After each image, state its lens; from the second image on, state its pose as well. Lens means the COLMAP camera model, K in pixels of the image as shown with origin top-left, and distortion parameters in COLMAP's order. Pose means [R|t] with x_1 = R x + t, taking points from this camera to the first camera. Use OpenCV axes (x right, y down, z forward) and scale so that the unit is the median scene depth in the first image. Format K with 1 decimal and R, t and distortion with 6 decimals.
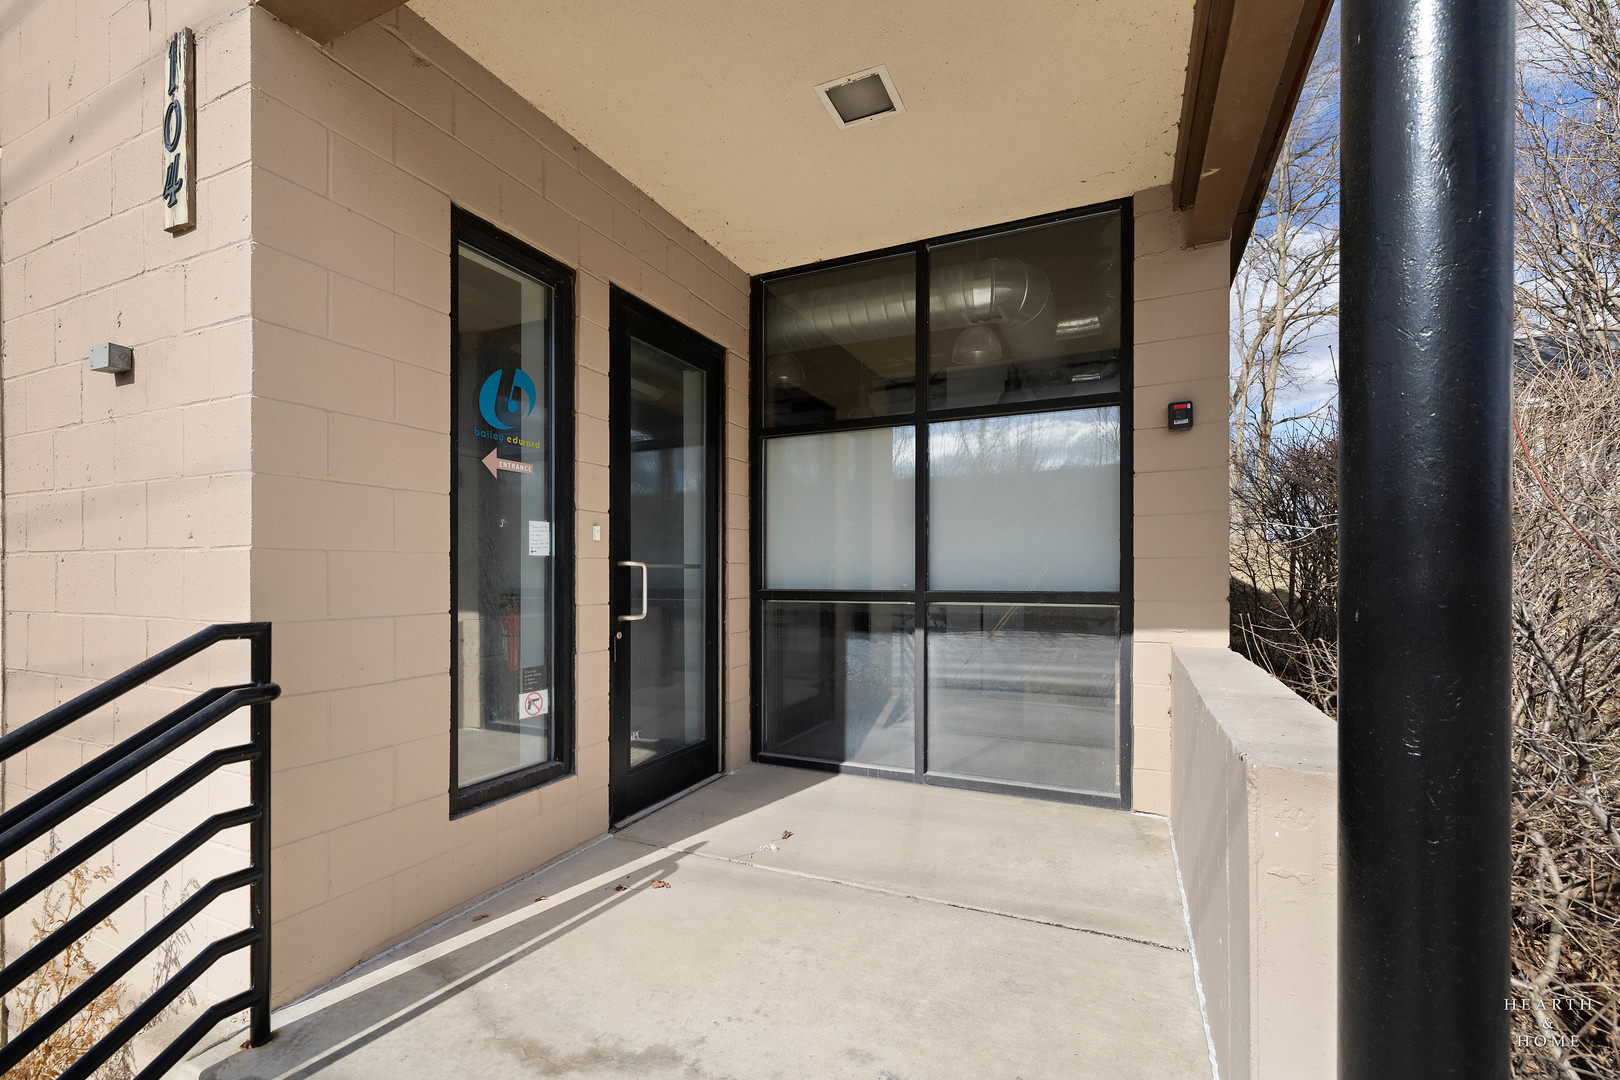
lens RADIAL K [[688.8, 0, 800.8], [0, 688.8, 548.0], [0, 0, 1]] dist [-0.001141, 0.000091]
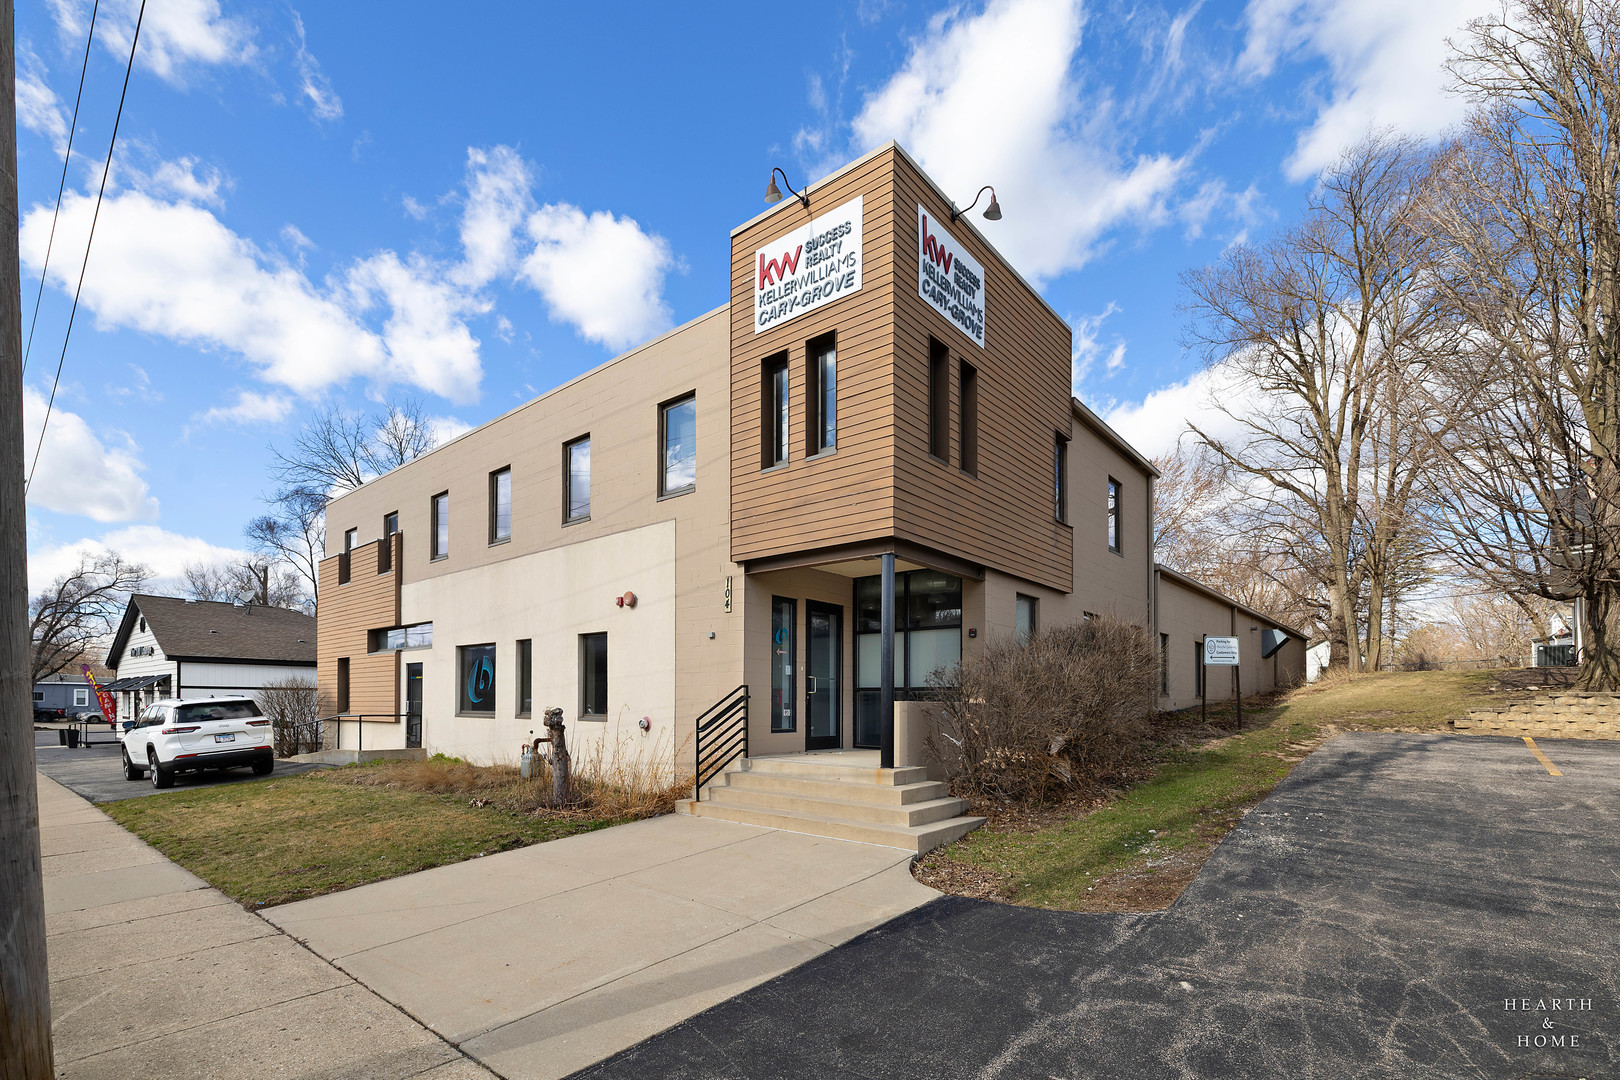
lens RADIAL K [[688.8, 0, 800.8], [0, 688.8, 548.0], [0, 0, 1]] dist [-0.001141, 0.000091]
pose [[0.955212, -0.044414, -0.292571, 0.846535], [-0.008094, 0.984381, -0.175863, -0.009090], [0.295812, 0.170354, 0.939933, -2.714395]]
